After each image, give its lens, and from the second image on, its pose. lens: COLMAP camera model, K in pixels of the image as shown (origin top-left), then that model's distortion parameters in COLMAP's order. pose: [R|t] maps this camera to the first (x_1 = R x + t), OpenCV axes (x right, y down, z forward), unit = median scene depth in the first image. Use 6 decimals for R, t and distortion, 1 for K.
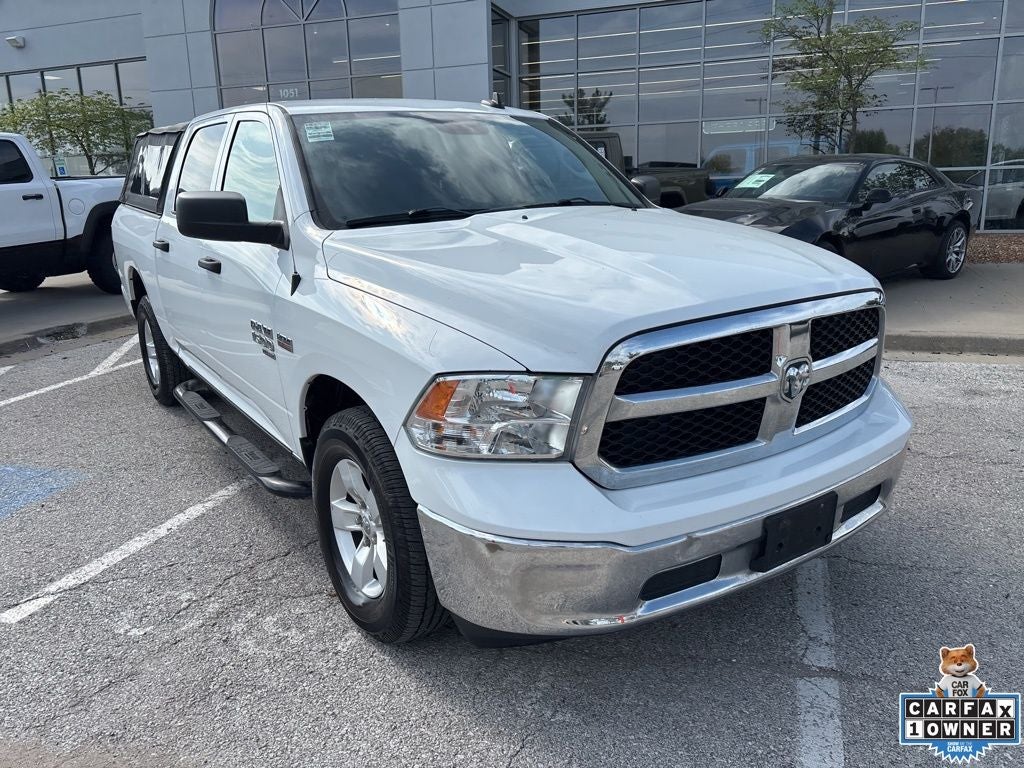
lens RADIAL K [[776.1, 0, 509.7], [0, 776.1, 387.4], [0, 0, 1]] dist [0.046706, -0.054397]
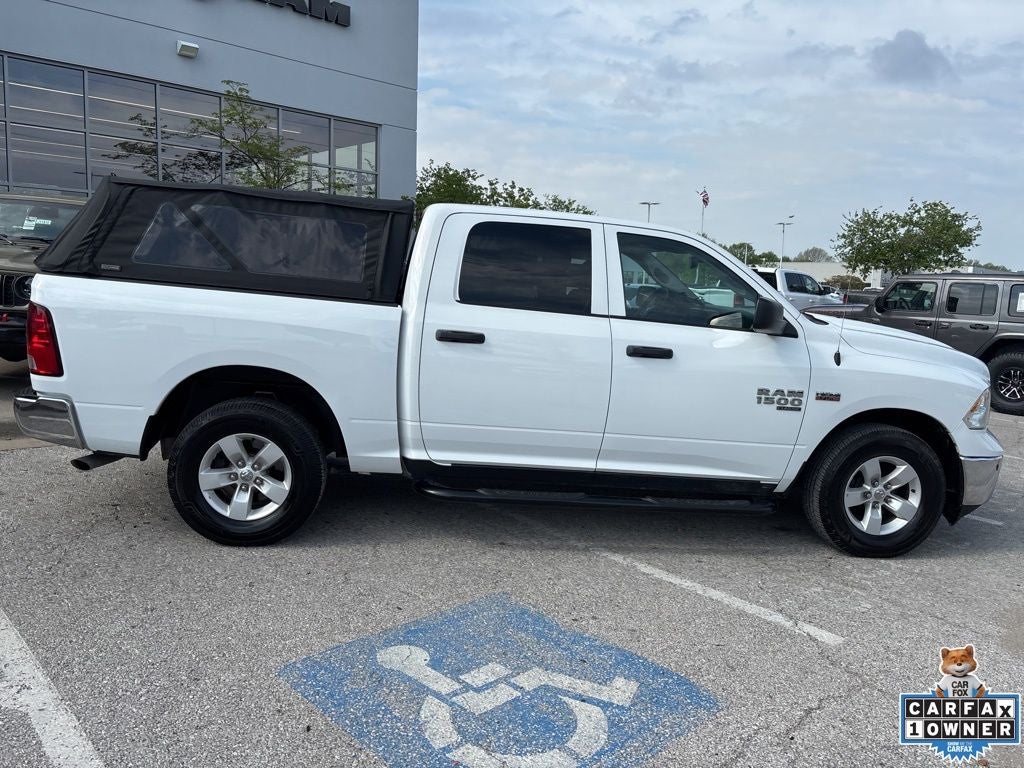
lens RADIAL K [[776.1, 0, 510.6], [0, 776.1, 377.2], [0, 0, 1]] dist [0.046706, -0.054397]
pose [[0.451392, -0.066513, 0.889843, -2.021402], [0.160316, 0.987037, -0.007546, -0.191422], [-0.877806, 0.146063, 0.456204, 0.865145]]
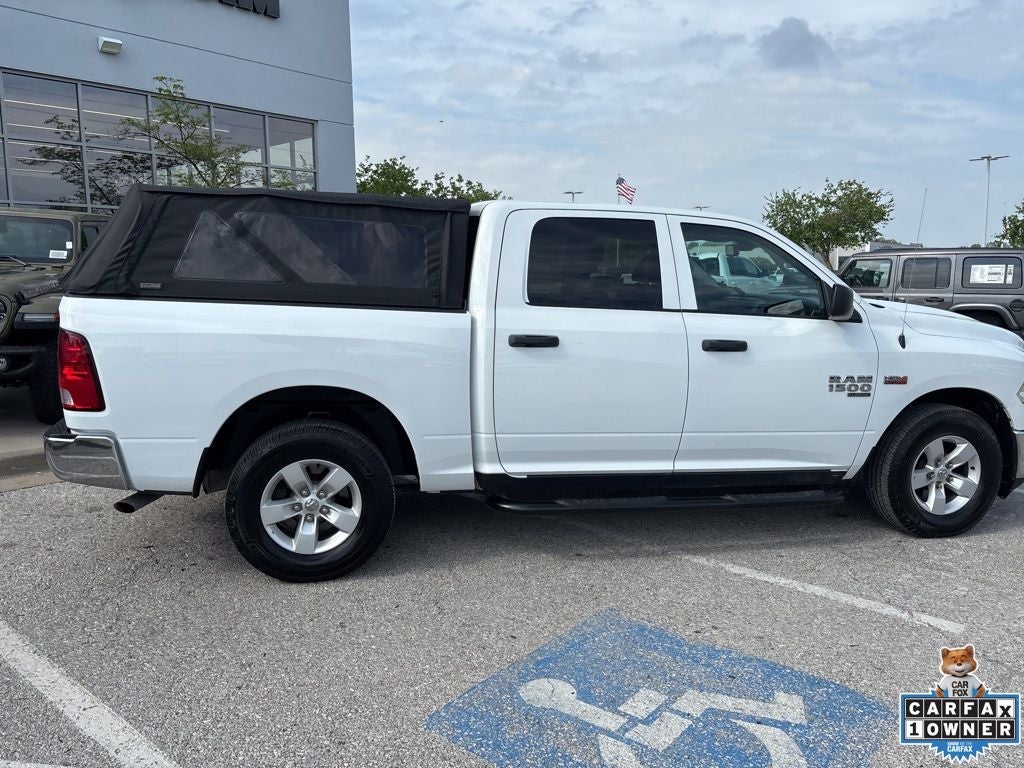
lens RADIAL K [[776.1, 0, 512.1], [0, 776.1, 375.5], [0, 0, 1]] dist [0.046706, -0.054397]
pose [[0.353312, -0.097068, 0.930456, -2.061807], [0.218612, 0.975631, 0.018770, -0.269877], [-0.909604, 0.196777, 0.365922, 1.156739]]
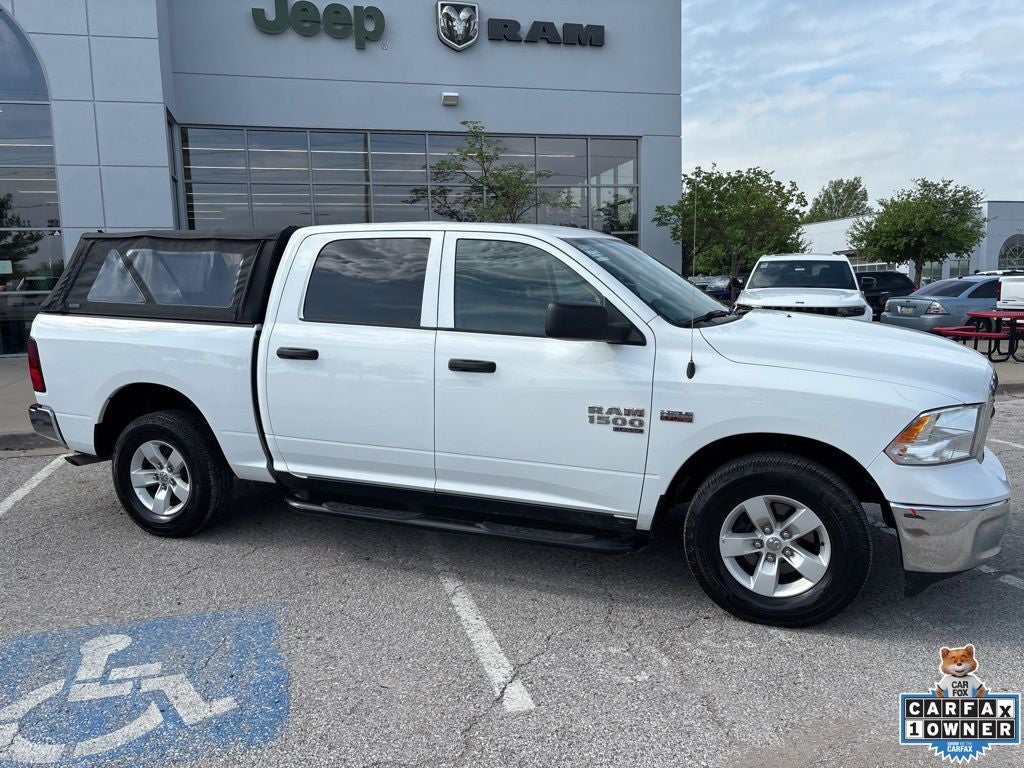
lens RADIAL K [[776.1, 0, 509.2], [0, 776.1, 379.0], [0, 0, 1]] dist [0.046706, -0.054397]
pose [[0.822339, -0.059606, 0.565868, -1.263007], [0.137799, 0.985756, -0.096420, -0.034234], [-0.552060, 0.157266, 0.818839, 0.105652]]
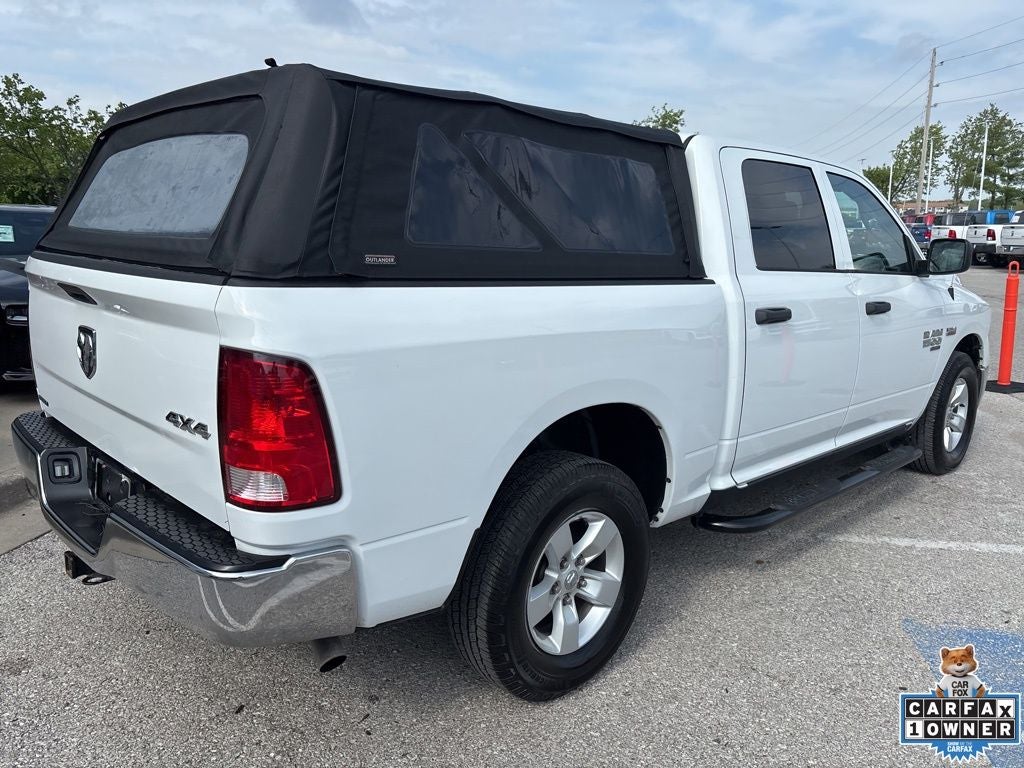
lens RADIAL K [[774.8, 0, 512.2], [0, 774.8, 384.6], [0, 0, 1]] dist [0.029006, -0.039155]
pose [[-0.168913, -0.172581, 0.970404, -1.771059], [0.247852, 0.945477, 0.211290, -0.534080], [-0.953959, 0.276206, -0.116929, 2.147333]]
